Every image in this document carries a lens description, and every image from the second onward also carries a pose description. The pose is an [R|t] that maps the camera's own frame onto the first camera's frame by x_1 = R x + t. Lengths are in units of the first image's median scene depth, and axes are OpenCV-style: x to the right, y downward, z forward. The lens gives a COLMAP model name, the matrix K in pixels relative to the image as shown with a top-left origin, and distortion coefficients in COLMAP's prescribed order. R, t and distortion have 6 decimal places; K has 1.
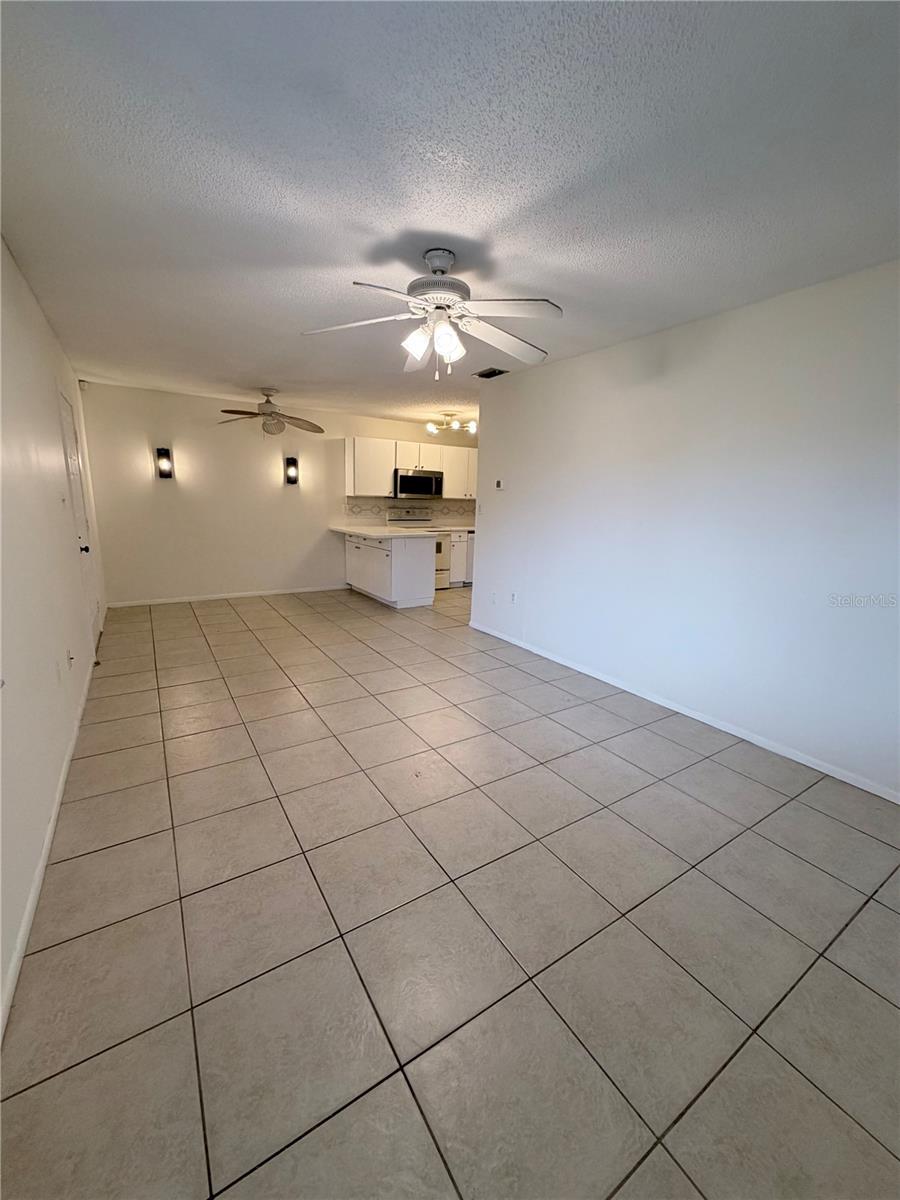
lens RADIAL K [[477.0, 0, 449.1], [0, 477.0, 603.5], [0, 0, 1]] dist [-0.003773, -0.000167]
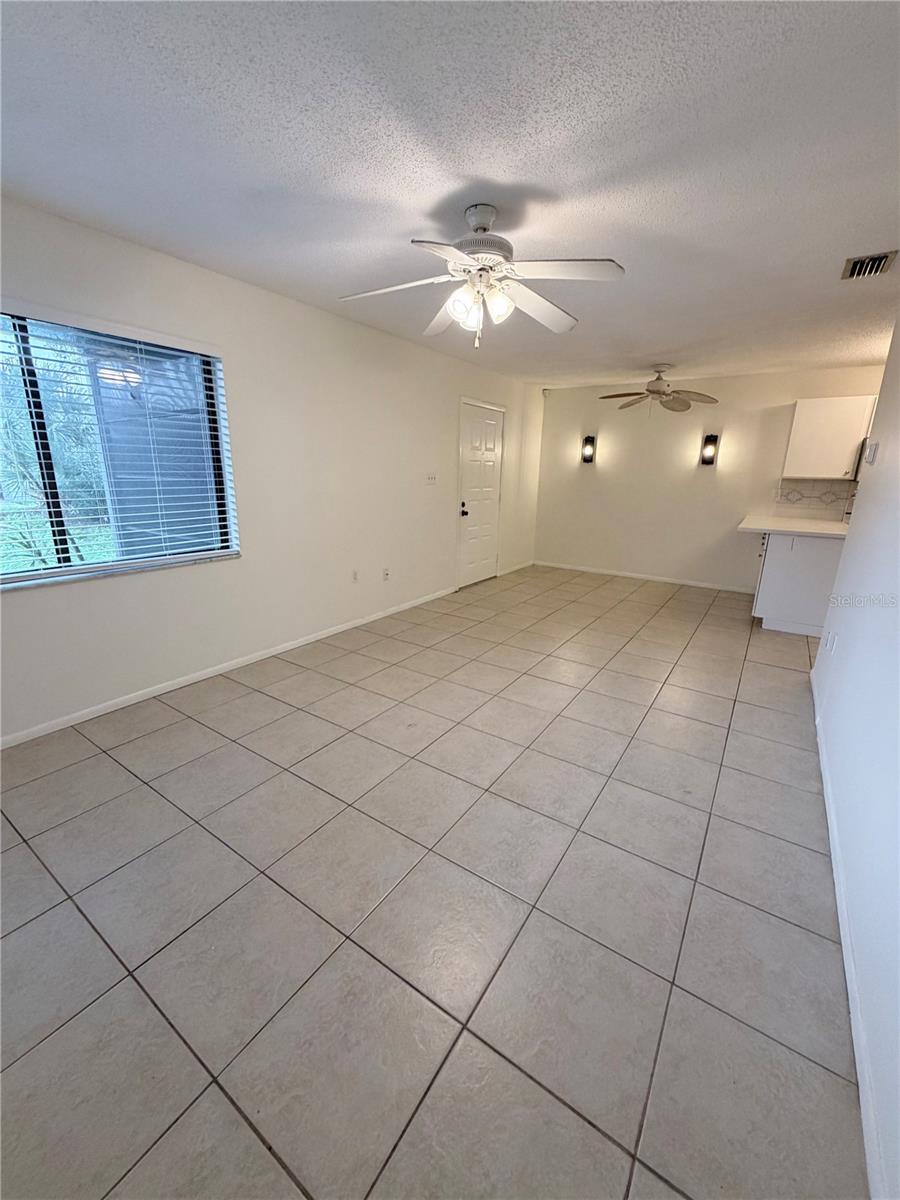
lens RADIAL K [[477.0, 0, 451.3], [0, 477.0, 604.1], [0, 0, 1]] dist [-0.003773, -0.000167]
pose [[0.392649, 0.229718, -0.890537, 0.471329], [-0.207335, 0.965486, 0.157634, -0.055396], [0.896013, 0.122745, 0.426726, 0.307637]]
